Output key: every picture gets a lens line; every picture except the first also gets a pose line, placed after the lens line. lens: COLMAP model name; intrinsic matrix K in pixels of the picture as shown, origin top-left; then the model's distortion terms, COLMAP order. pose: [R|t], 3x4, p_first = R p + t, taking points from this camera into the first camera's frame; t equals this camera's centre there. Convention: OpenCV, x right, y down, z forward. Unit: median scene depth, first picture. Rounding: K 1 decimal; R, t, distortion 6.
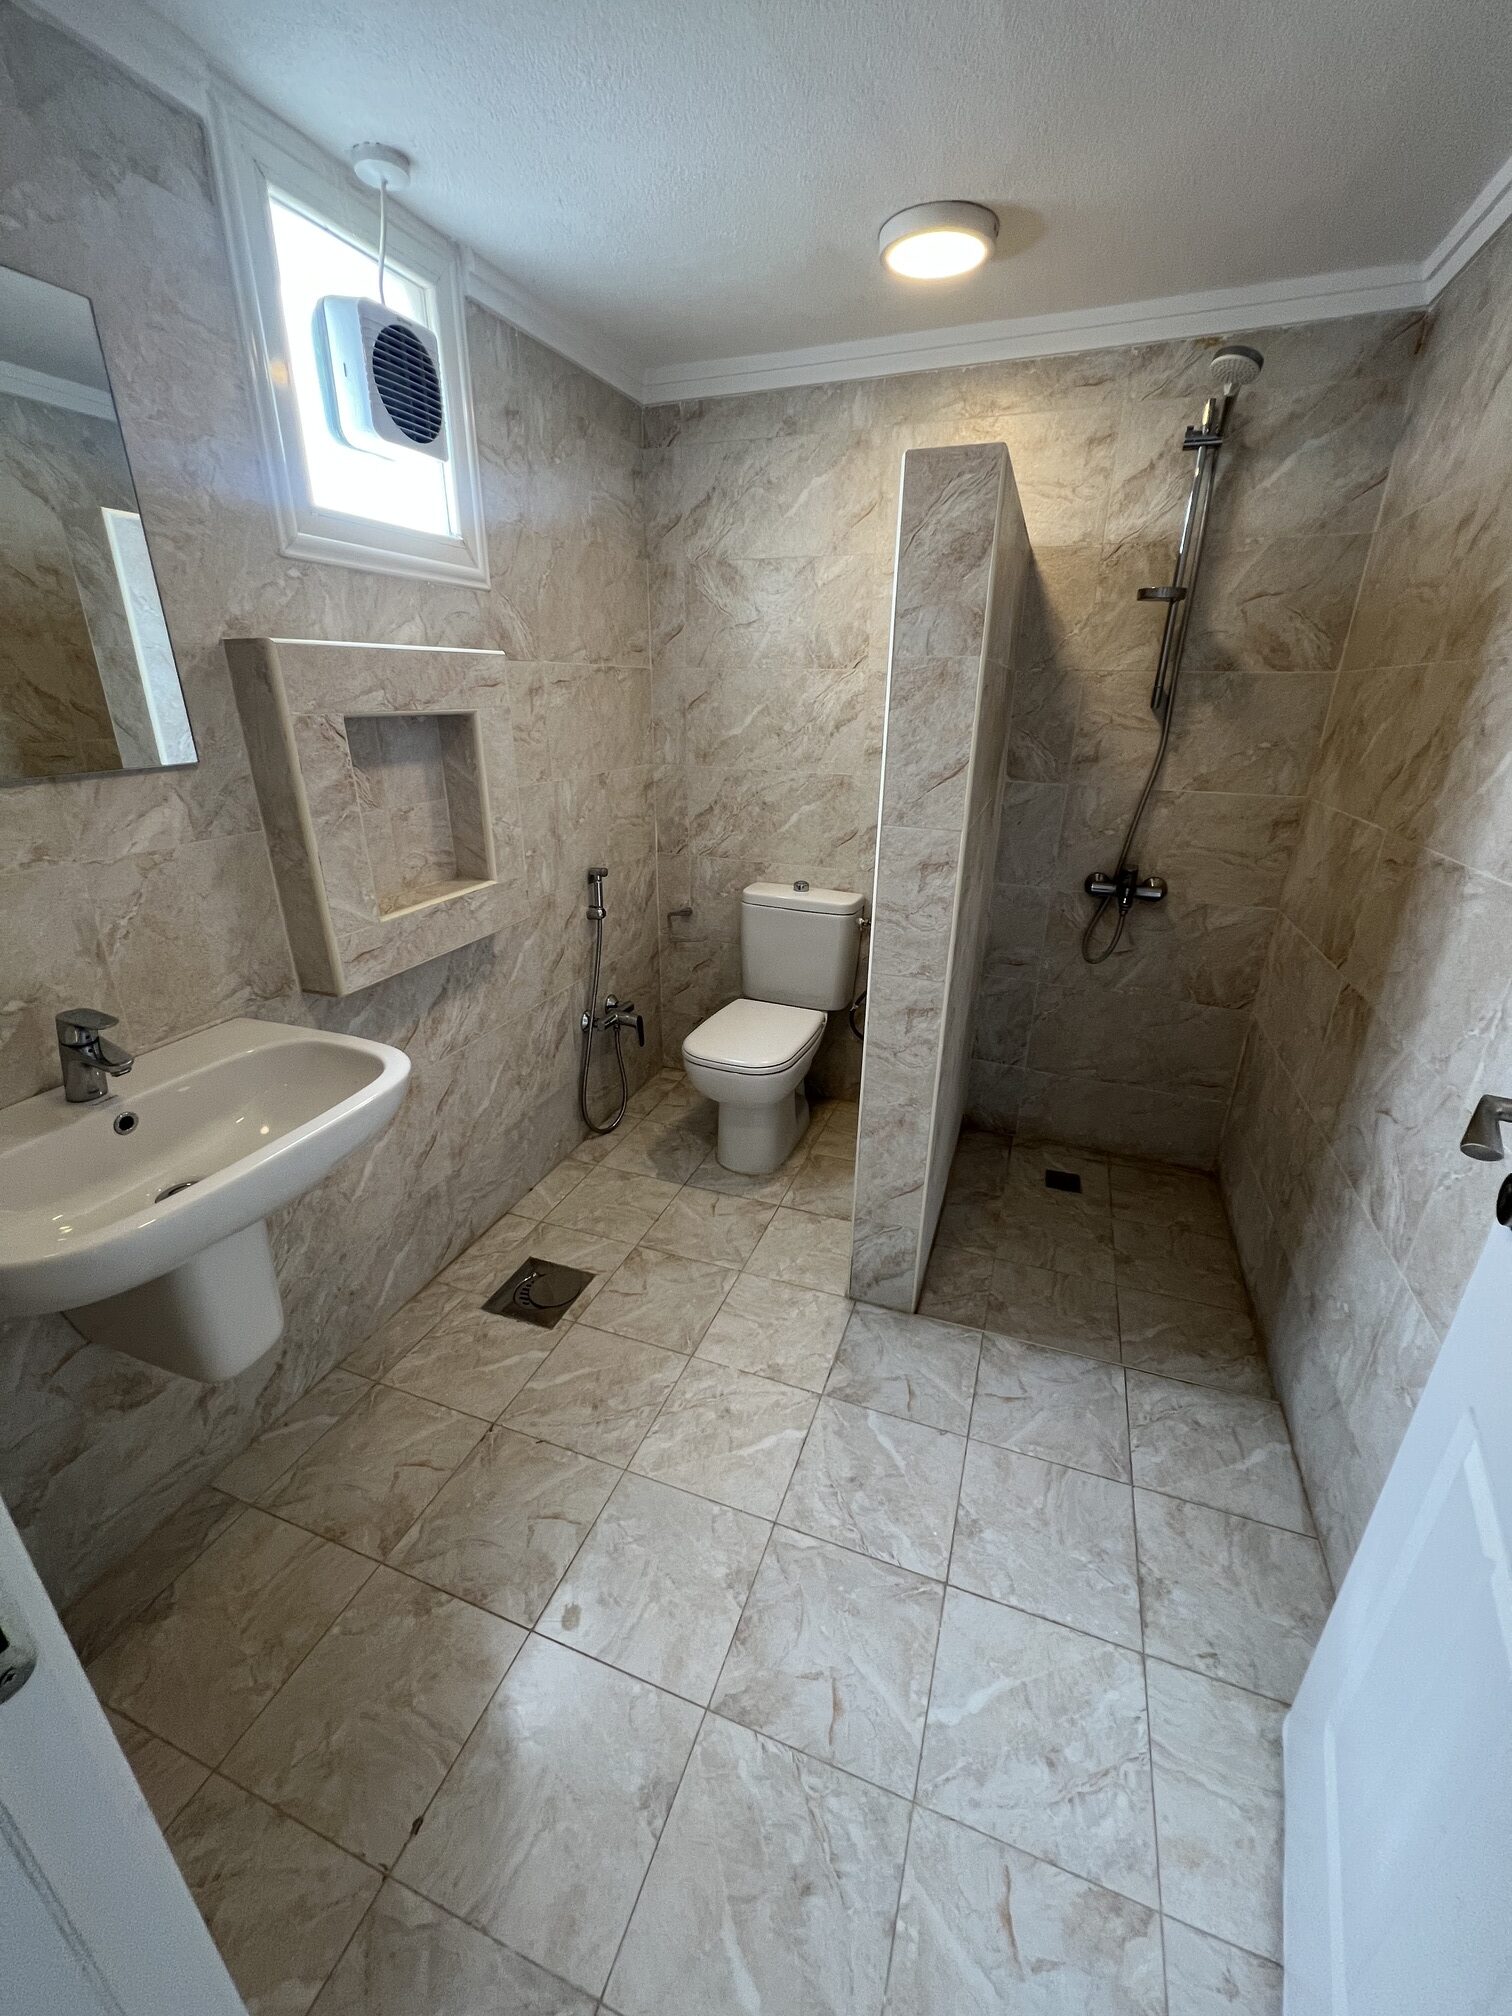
lens RADIAL K [[807.7, 0, 758.4], [0, 807.7, 1009.2], [0, 0, 1]] dist [0.001496, -0.001010]
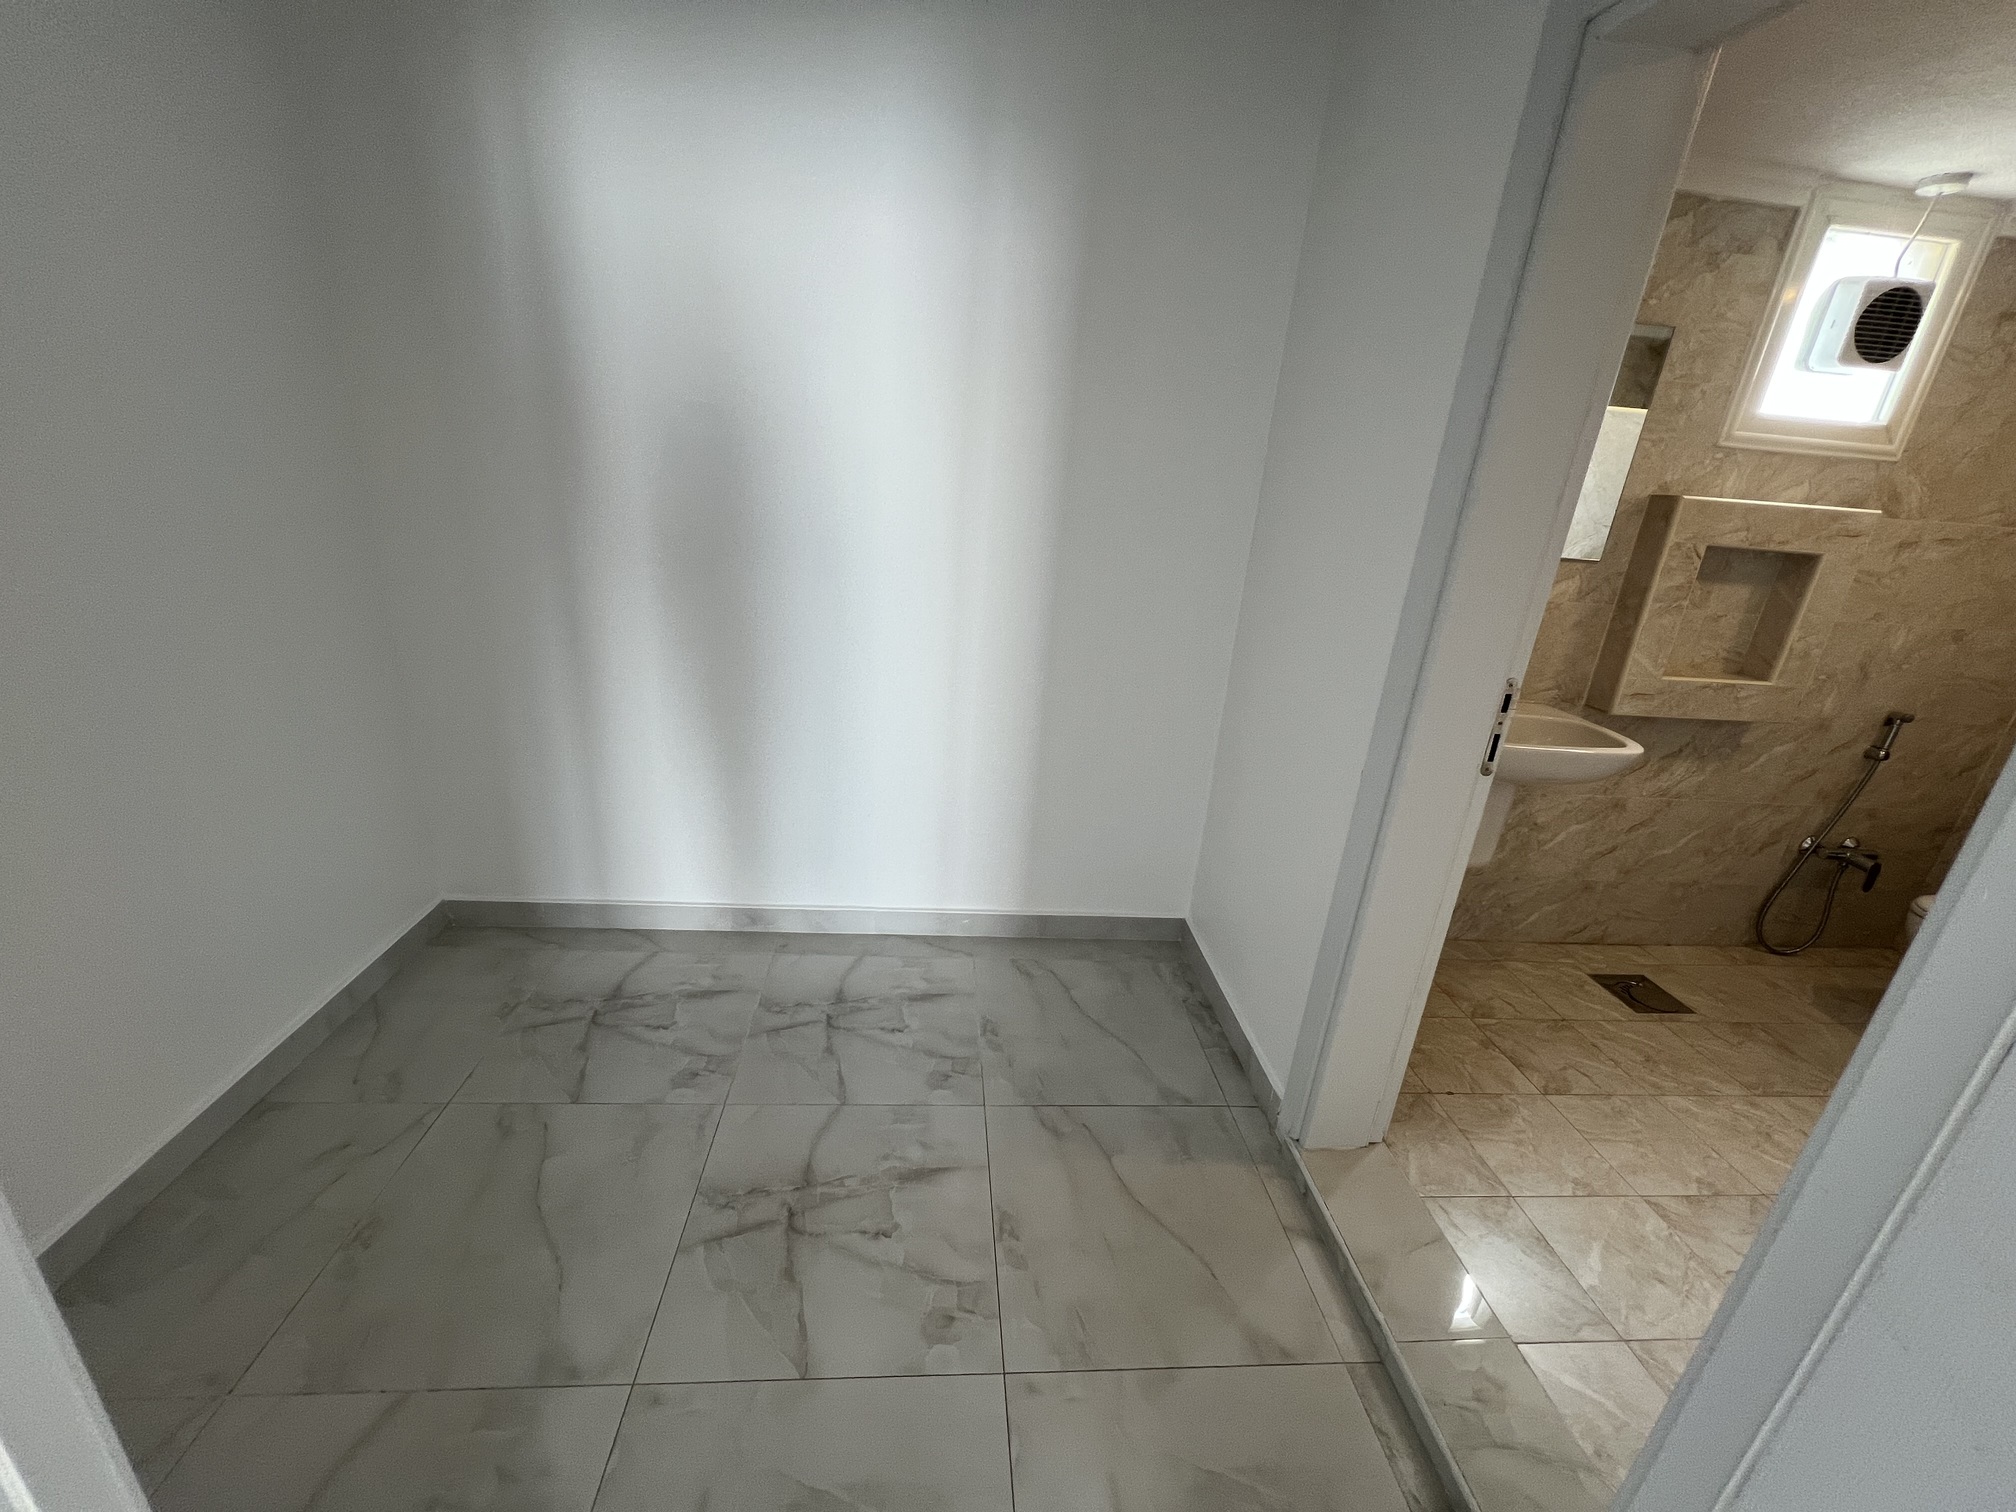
lens RADIAL K [[807.7, 0, 1005.0], [0, 807.7, 756.7], [0, 0, 1]] dist [0.001496, -0.001010]
pose [[0.421631, 0.326913, -0.845787, 0.278732], [-0.400918, 0.903835, 0.149490, 0.241293], [0.813322, 0.276061, 0.512150, -0.599375]]
